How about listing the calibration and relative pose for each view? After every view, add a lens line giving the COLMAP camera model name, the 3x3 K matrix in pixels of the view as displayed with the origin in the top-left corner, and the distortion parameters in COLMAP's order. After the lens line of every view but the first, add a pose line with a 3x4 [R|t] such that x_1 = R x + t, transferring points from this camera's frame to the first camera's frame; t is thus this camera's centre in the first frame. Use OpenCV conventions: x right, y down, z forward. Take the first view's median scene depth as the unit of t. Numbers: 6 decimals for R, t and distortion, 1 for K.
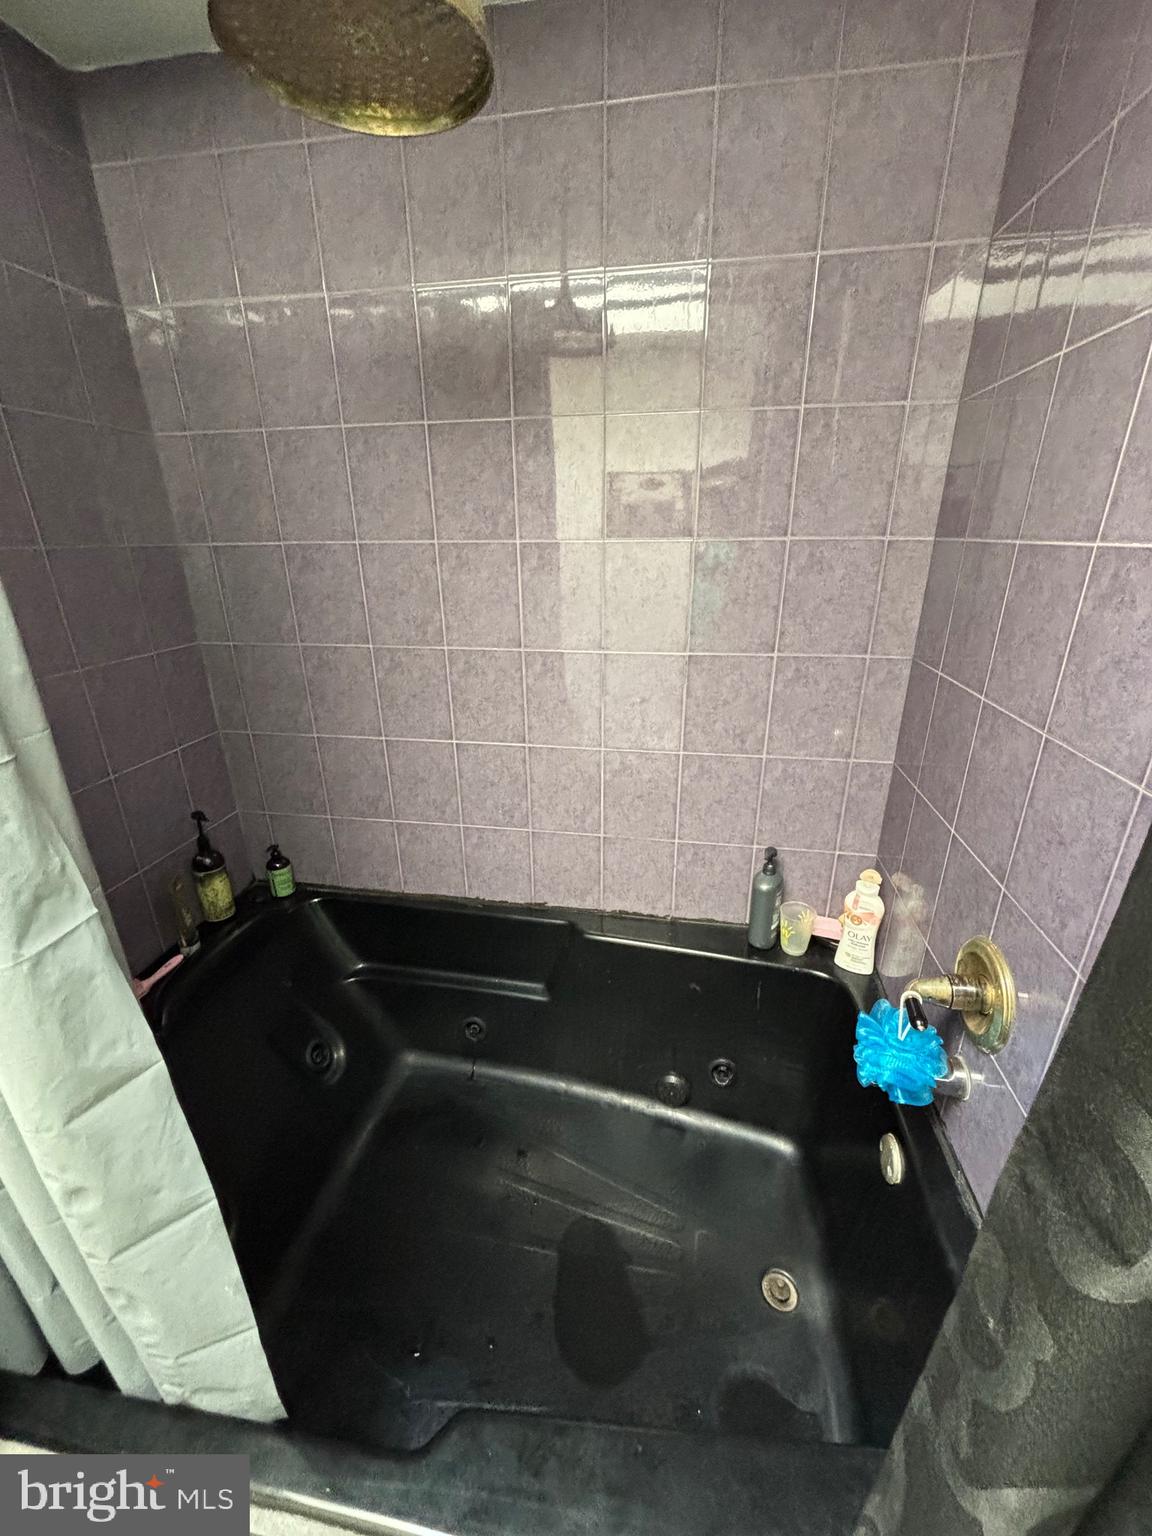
lens RADIAL K [[613.7, 0, 578.1], [0, 613.7, 769.4], [0, 0, 1]] dist [-0.002353, -0.000183]
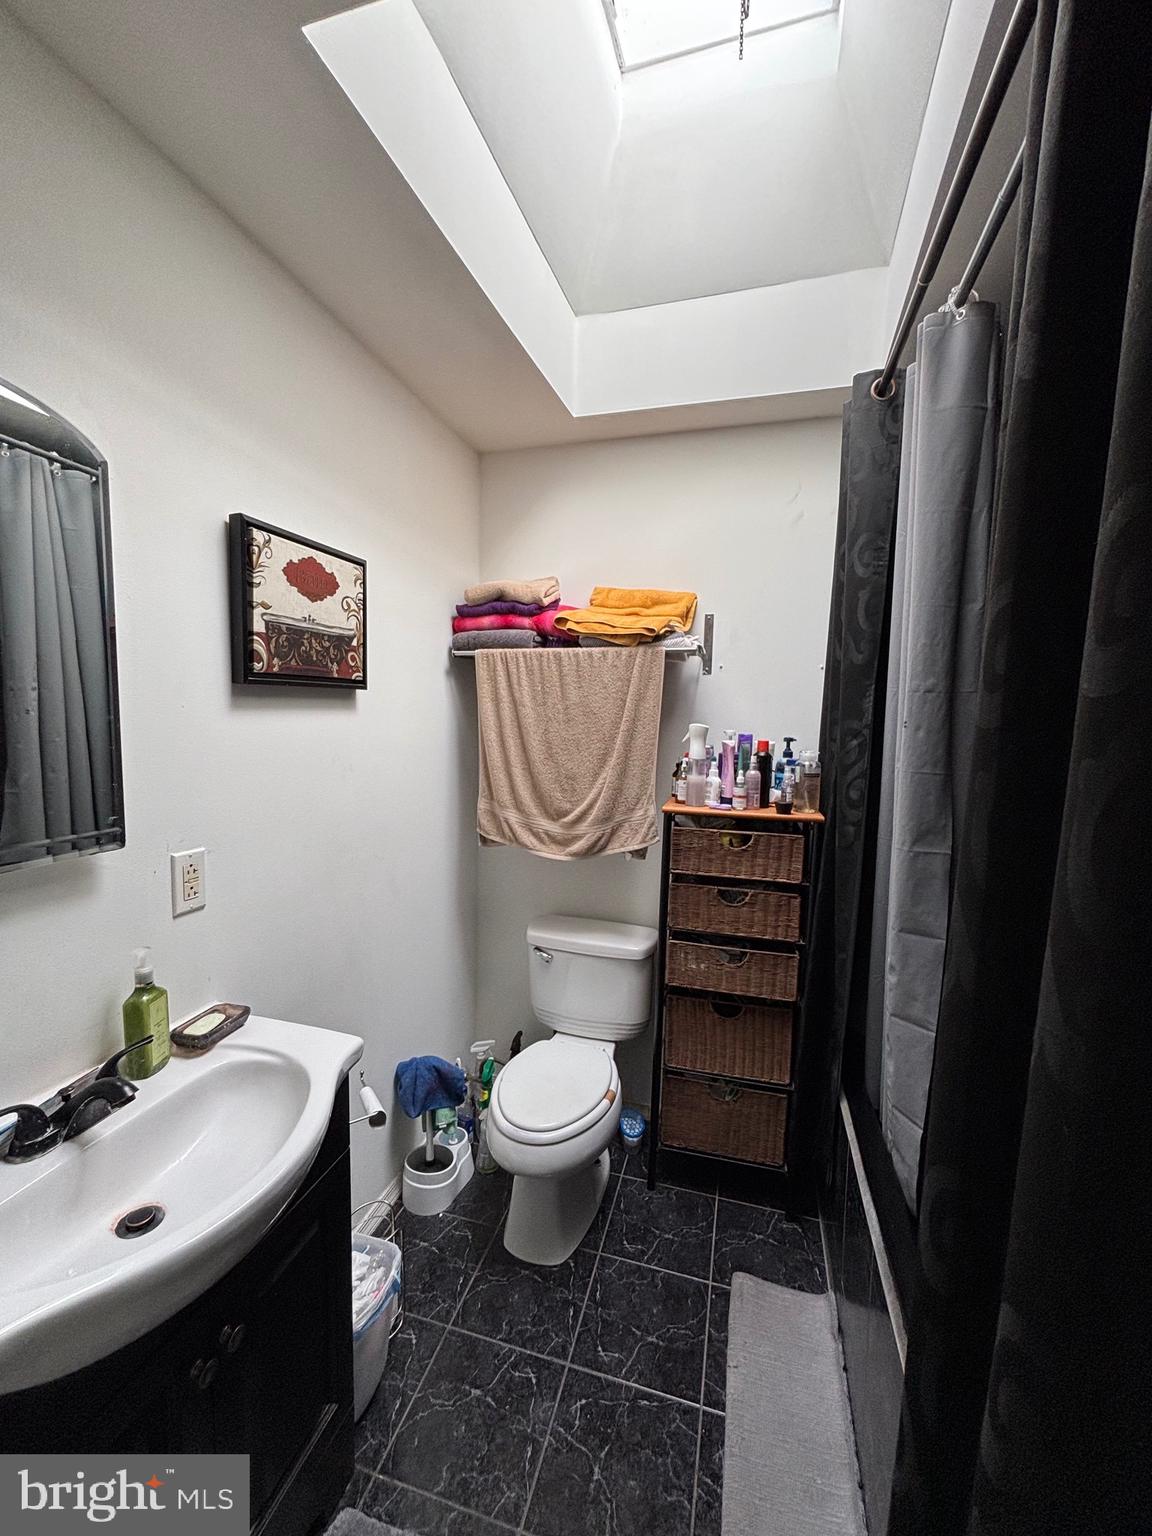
lens RADIAL K [[613.7, 0, 578.5], [0, 613.7, 767.2], [0, 0, 1]] dist [-0.002353, -0.000183]
pose [[-0.116776, 0.110008, -0.987047, 1.584934], [-0.374572, 0.915574, 0.146357, 0.135398], [0.919815, 0.386811, -0.065710, -0.208557]]
